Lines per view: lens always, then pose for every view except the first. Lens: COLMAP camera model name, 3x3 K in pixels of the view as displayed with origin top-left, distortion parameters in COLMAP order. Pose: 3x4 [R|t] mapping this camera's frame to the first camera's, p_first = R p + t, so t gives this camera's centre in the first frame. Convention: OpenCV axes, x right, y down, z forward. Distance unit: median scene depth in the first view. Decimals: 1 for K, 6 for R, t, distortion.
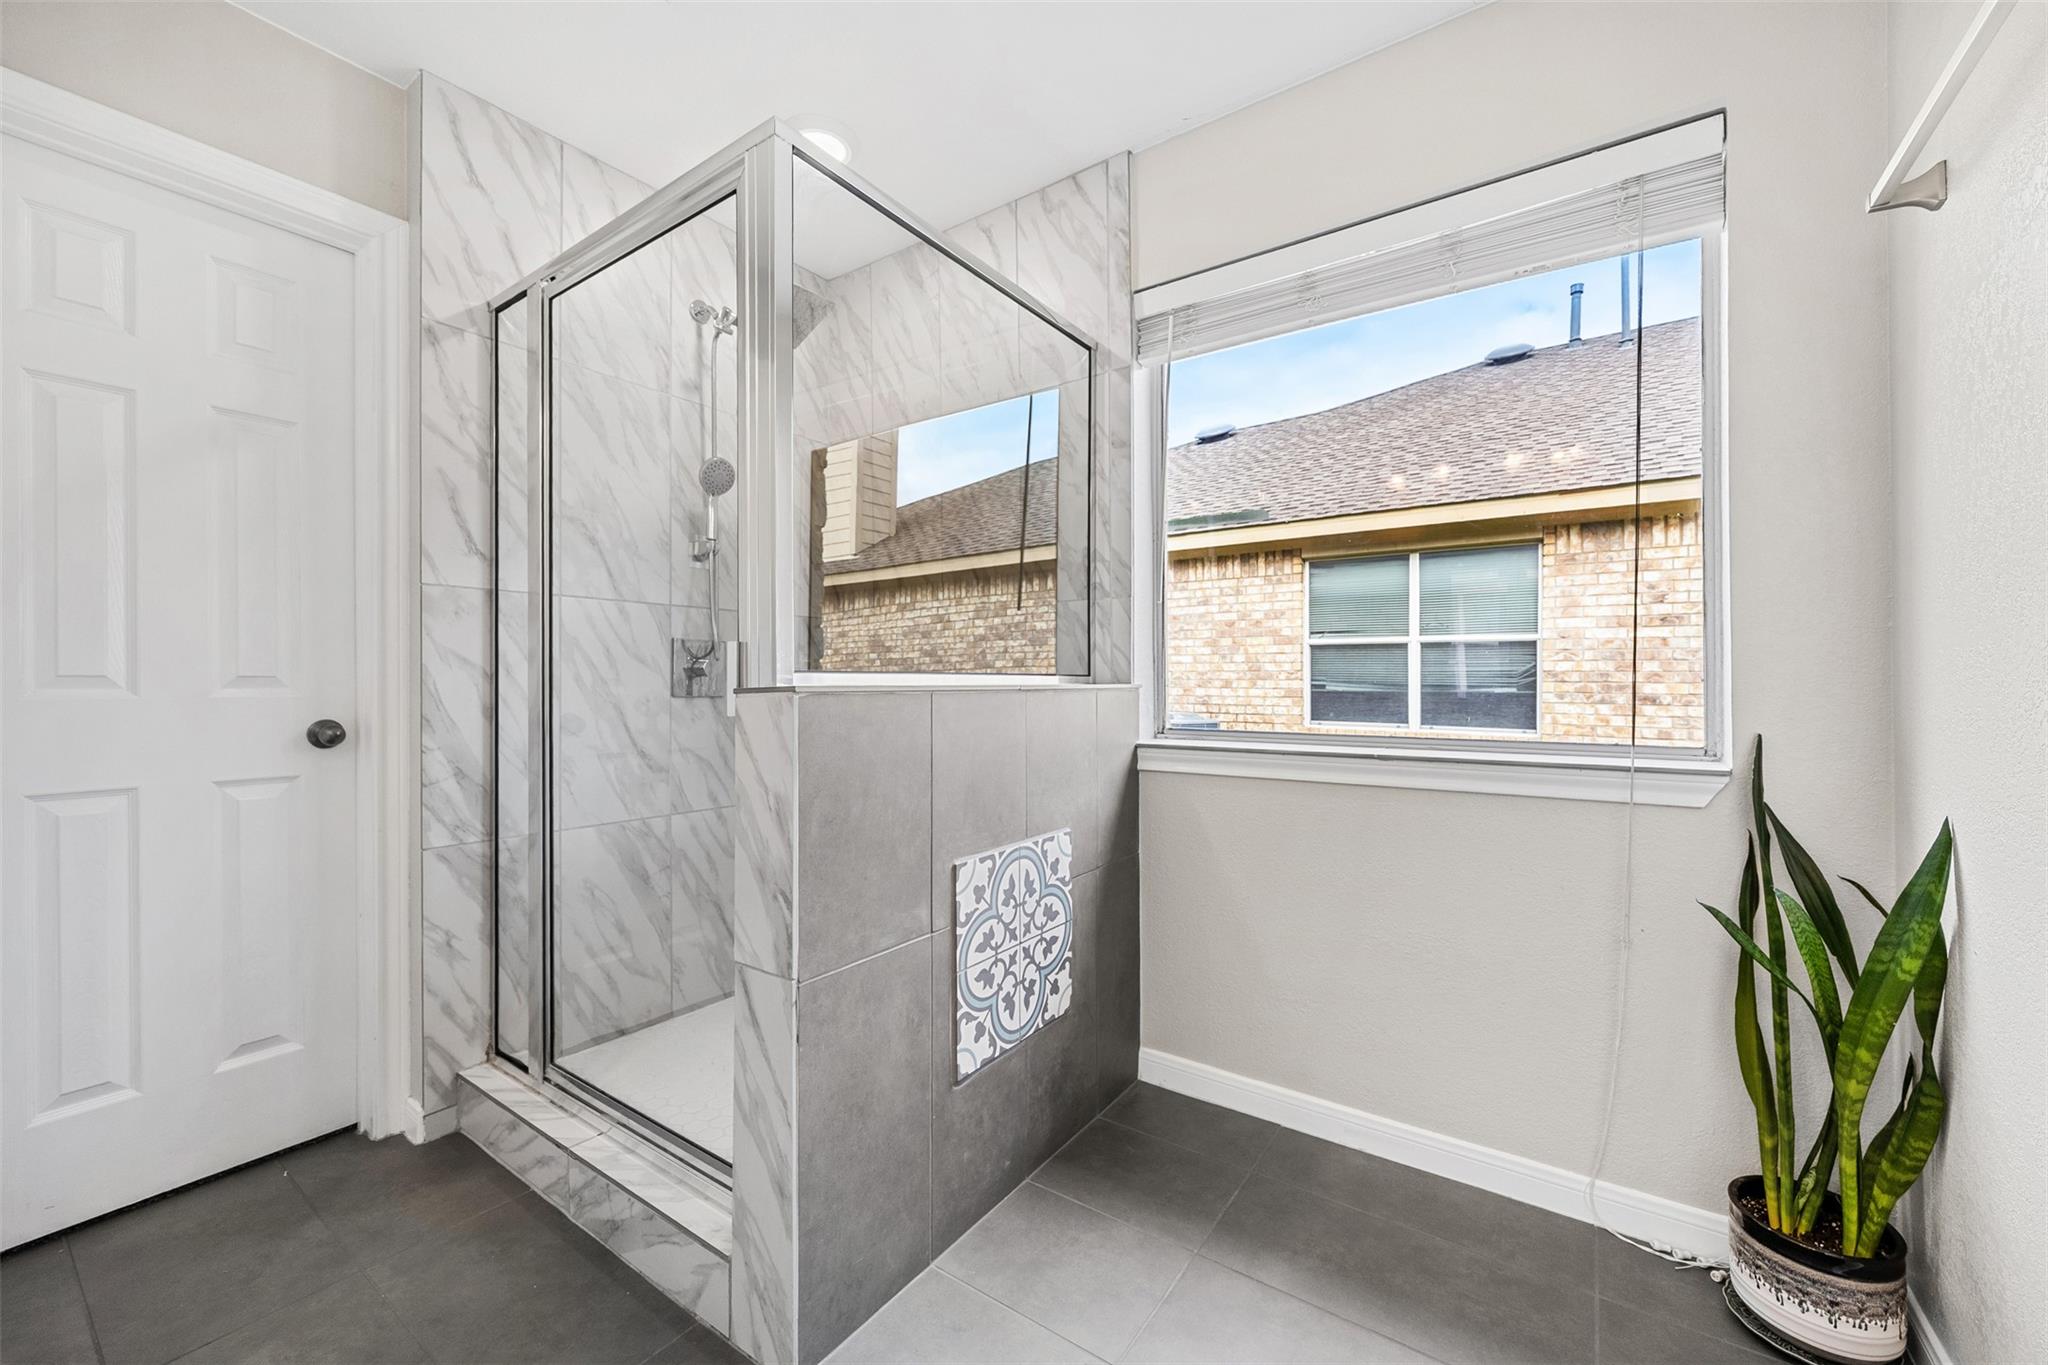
lens RADIAL K [[789.4, 0, 1006.8], [0, 789.4, 684.0], [0, 0, 1]] dist [-0.004152, 0.000084]
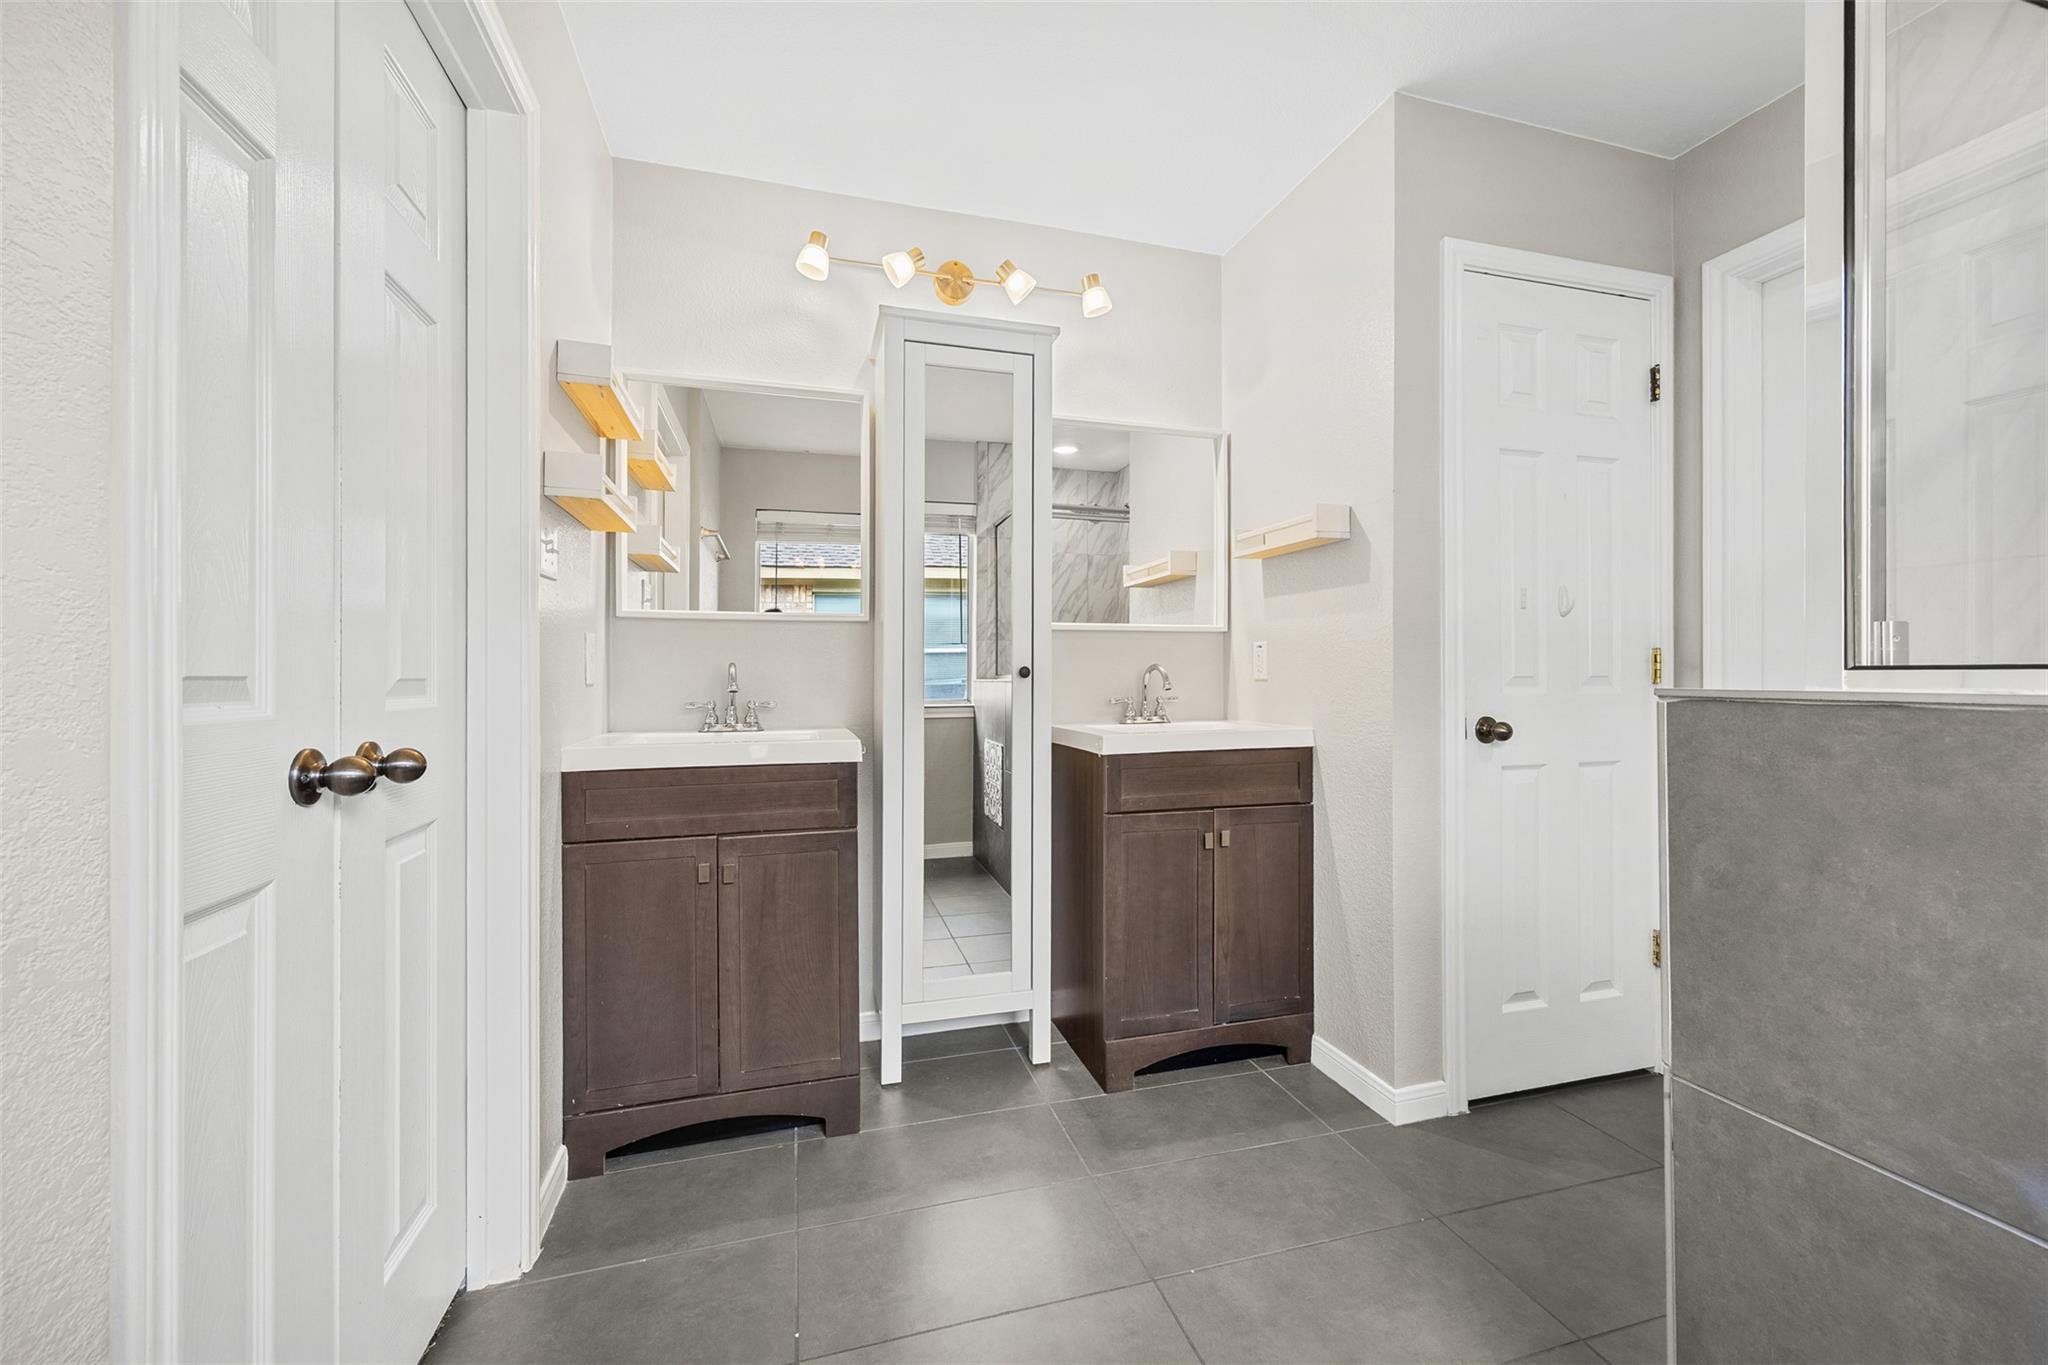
lens RADIAL K [[789.4, 0, 991.3], [0, 789.4, 674.7], [0, 0, 1]] dist [-0.004152, 0.000084]
pose [[-0.637977, 0.000432, -0.770056, 0.503418], [-0.001151, 0.999998, 0.001514, -0.007218], [0.770055, 0.001852, -0.637975, 0.654214]]
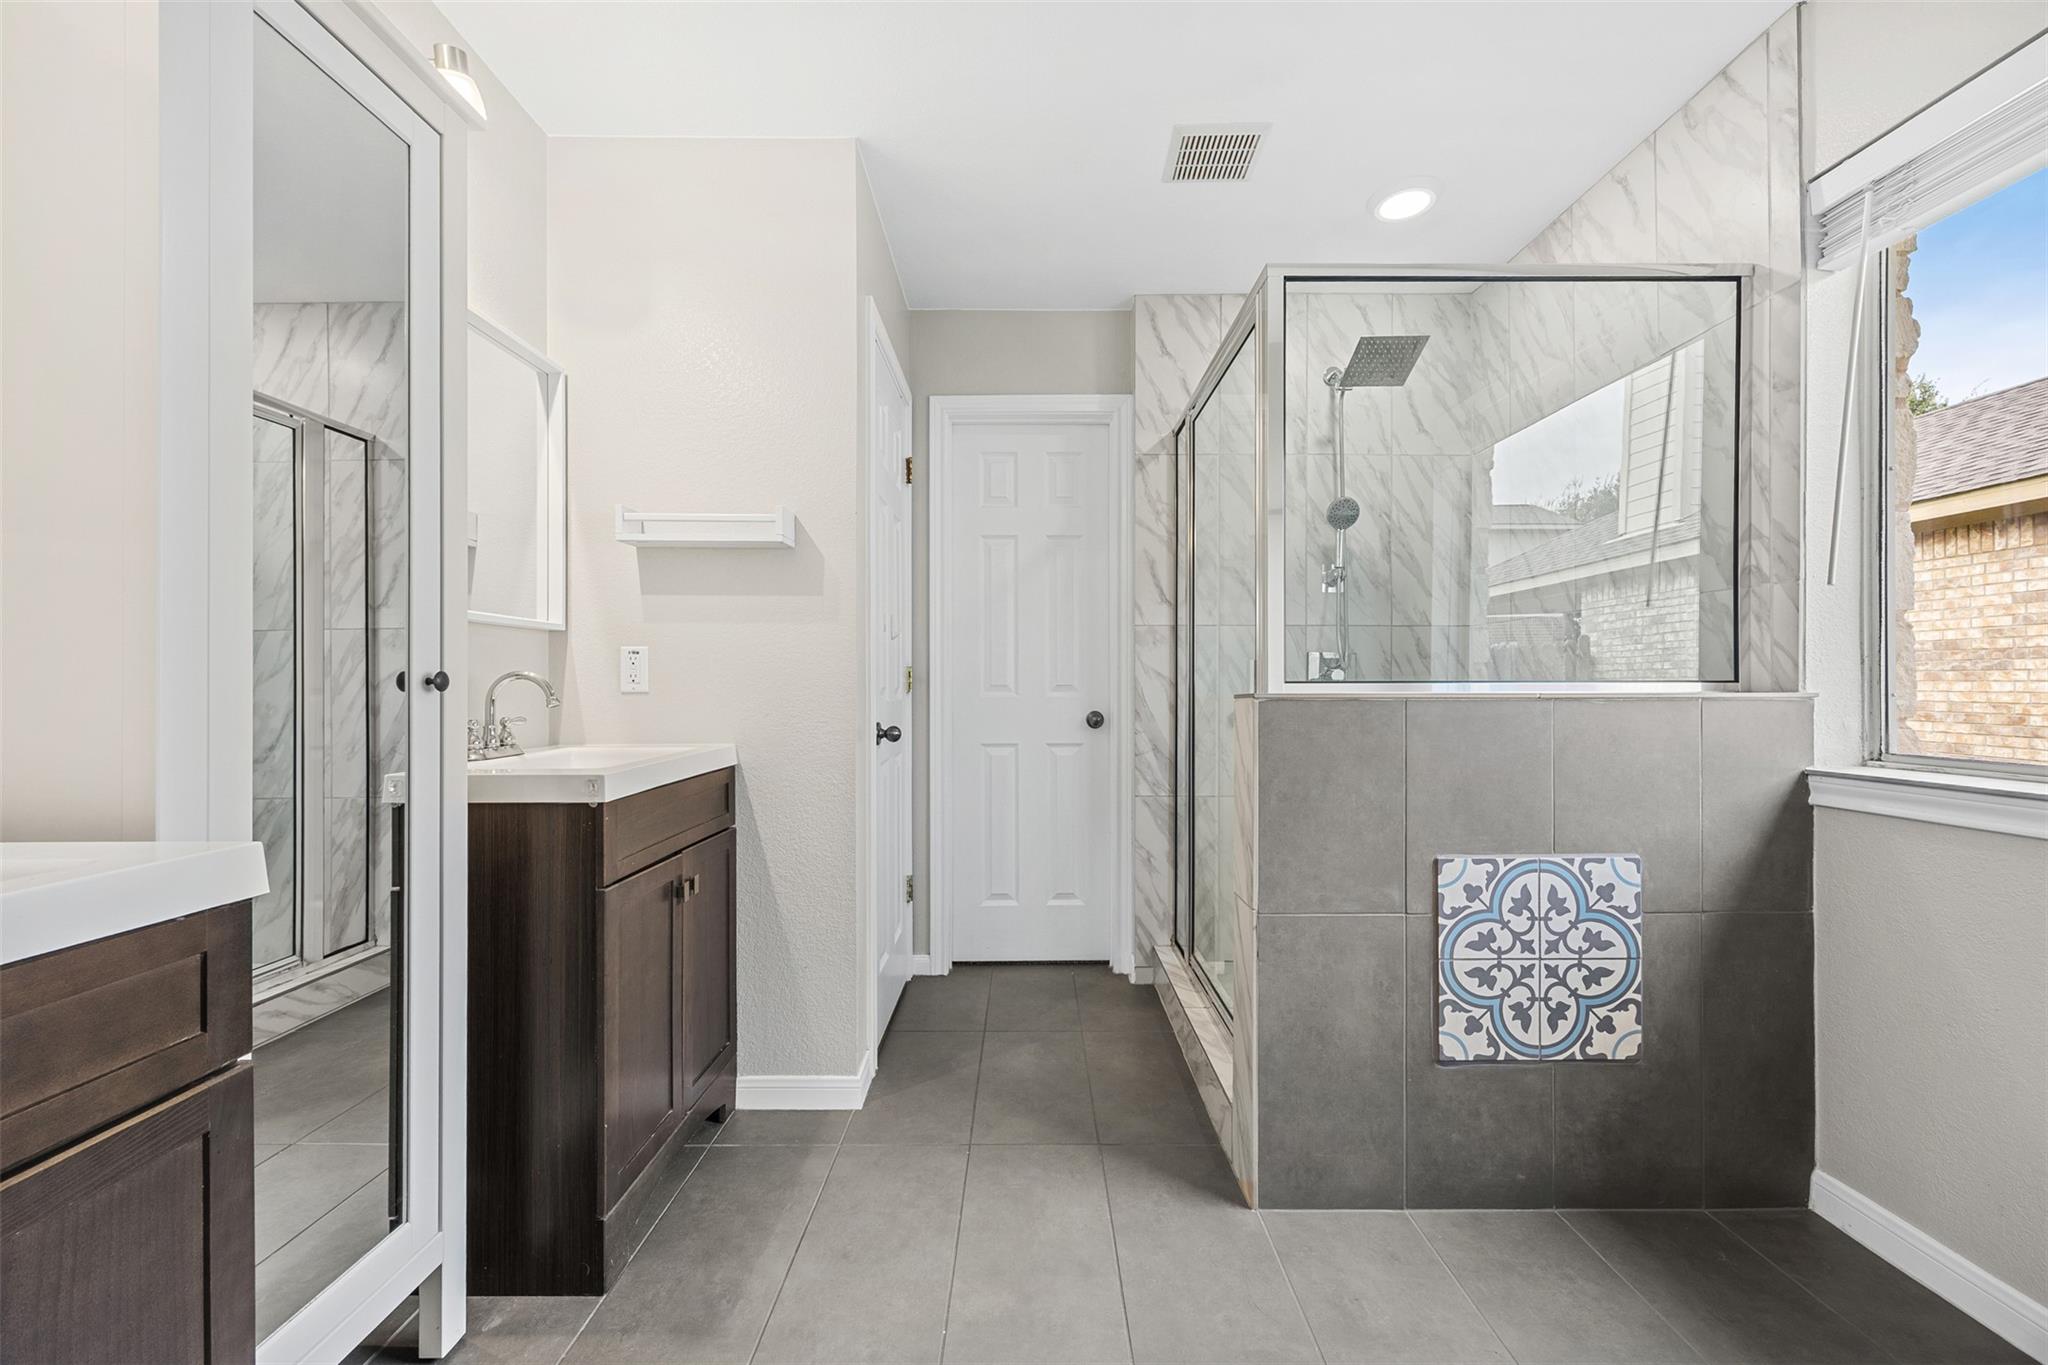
lens RADIAL K [[789.4, 0, 1047.1], [0, 789.4, 684.1], [0, 0, 1]] dist [-0.004152, 0.000084]
pose [[0.587336, -0.001764, -0.809341, 0.413292], [-0.000694, 0.999996, -0.002683, -0.006352], [0.809343, 0.002138, 0.587333, -0.058372]]
